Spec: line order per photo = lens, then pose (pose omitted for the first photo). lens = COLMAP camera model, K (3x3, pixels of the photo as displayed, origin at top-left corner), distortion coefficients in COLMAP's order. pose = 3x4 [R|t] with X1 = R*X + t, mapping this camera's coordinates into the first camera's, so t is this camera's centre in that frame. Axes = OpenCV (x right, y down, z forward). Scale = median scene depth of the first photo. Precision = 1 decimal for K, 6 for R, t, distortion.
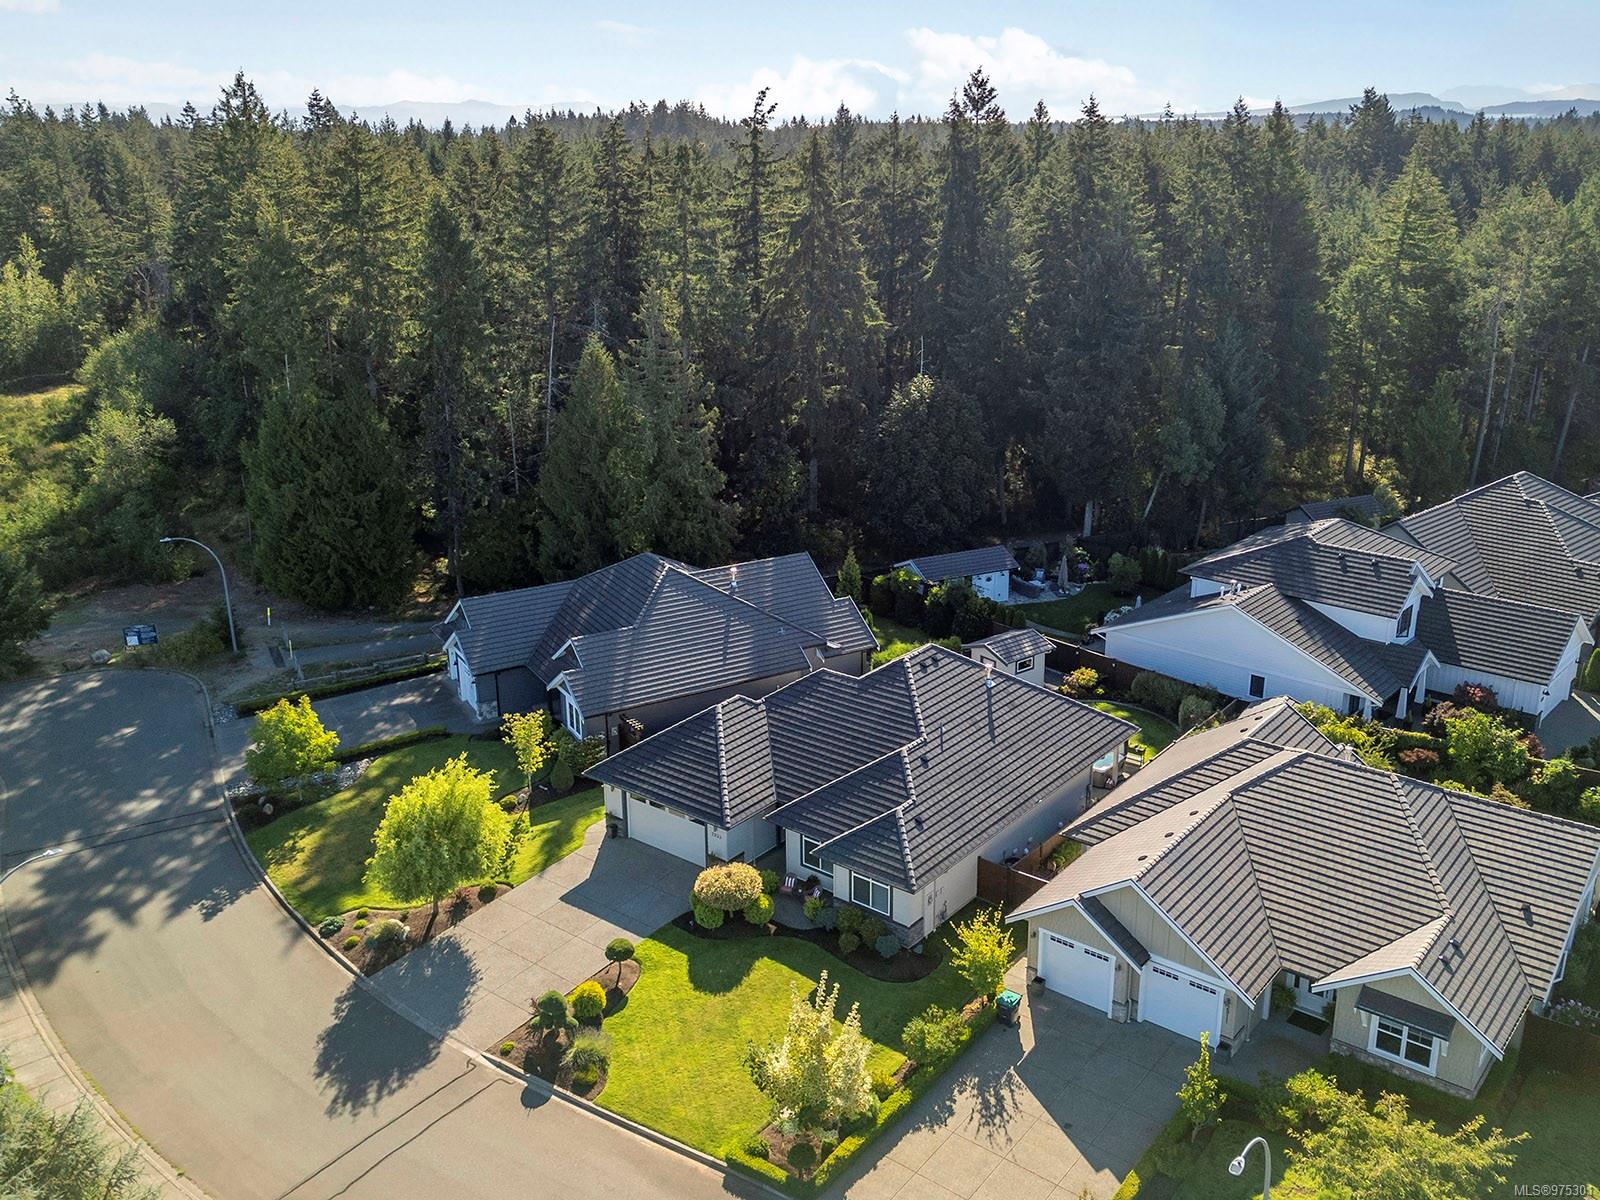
lens RADIAL K [[1379.6, 0, 800.1], [0, 1379.6, 642.5], [0, 0, 1]] dist [0.089519, -0.106956]
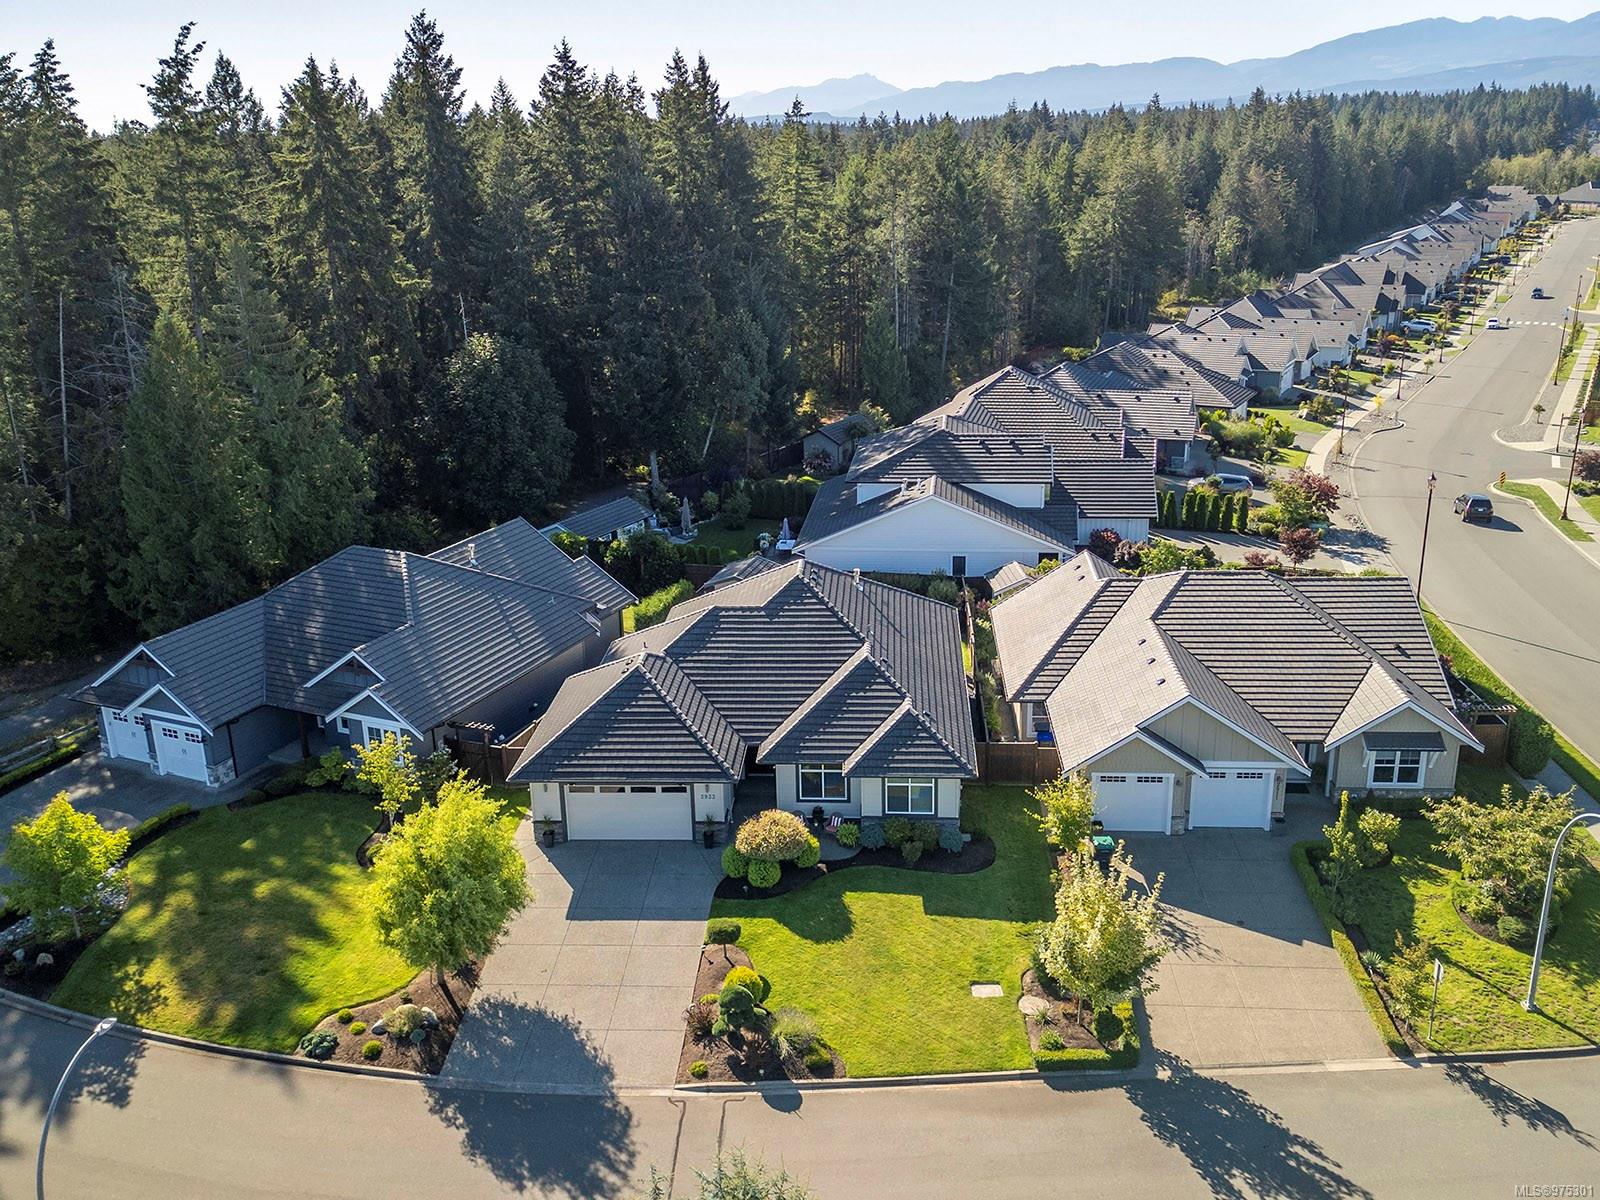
lens RADIAL K [[1379.6, 0, 800.1], [0, 1379.6, 642.5], [0, 0, 1]] dist [0.089519, -0.106956]
pose [[0.820556, -0.209536, 0.531773, -0.508117], [0.215350, 0.975154, 0.051945, 0.009042], [-0.529445, 0.071894, 0.845292, 0.222603]]
